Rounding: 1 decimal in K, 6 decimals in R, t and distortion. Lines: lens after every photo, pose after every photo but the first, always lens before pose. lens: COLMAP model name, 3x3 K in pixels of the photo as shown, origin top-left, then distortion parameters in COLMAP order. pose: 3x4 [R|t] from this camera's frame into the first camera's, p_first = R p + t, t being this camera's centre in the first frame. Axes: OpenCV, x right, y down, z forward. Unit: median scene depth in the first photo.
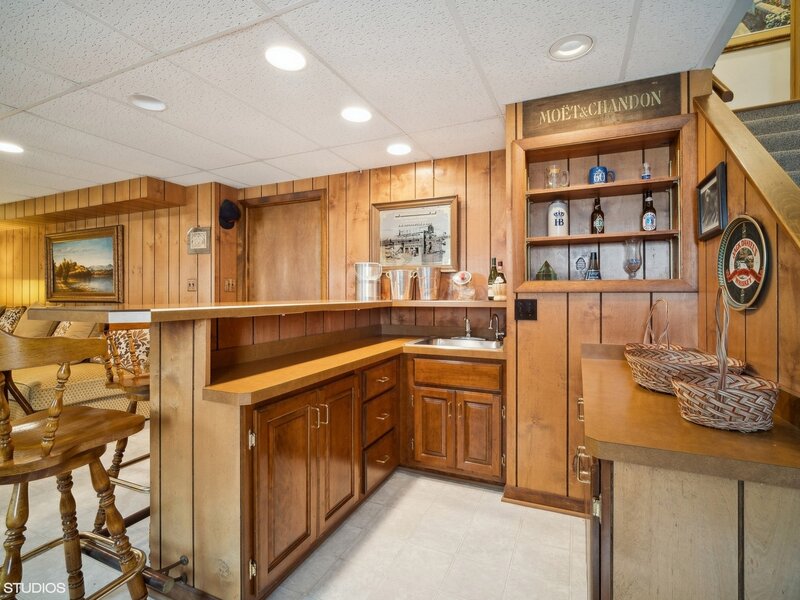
lens RADIAL K [[392.5, 0, 399.8], [0, 392.5, 294.8], [0, 0, 1]] dist [-0.001138, -0.000202]
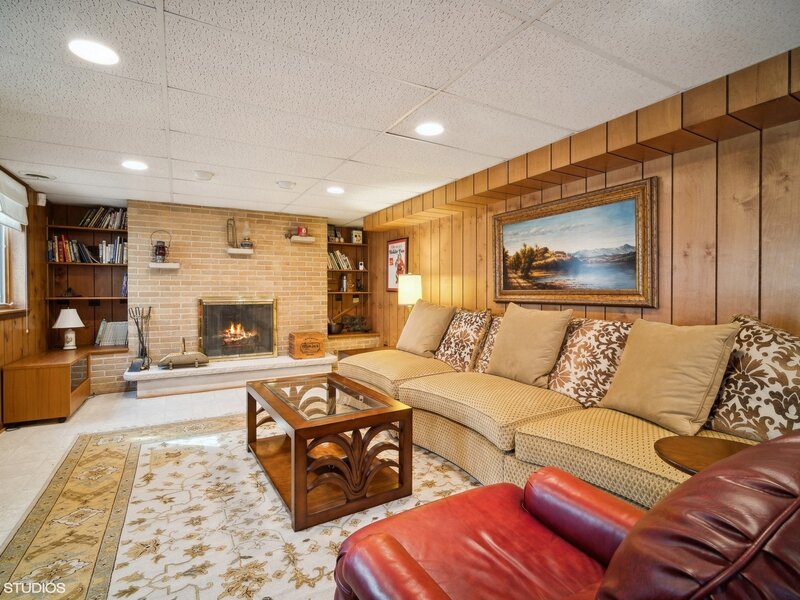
lens RADIAL K [[392.5, 0, 399.6], [0, 392.5, 297.3], [0, 0, 1]] dist [-0.001138, -0.000202]
pose [[0.815243, 0.017547, -0.578853, -0.618359], [-0.017225, 0.999833, 0.006050, 0.006631], [0.578862, 0.005038, 0.815410, 0.267270]]
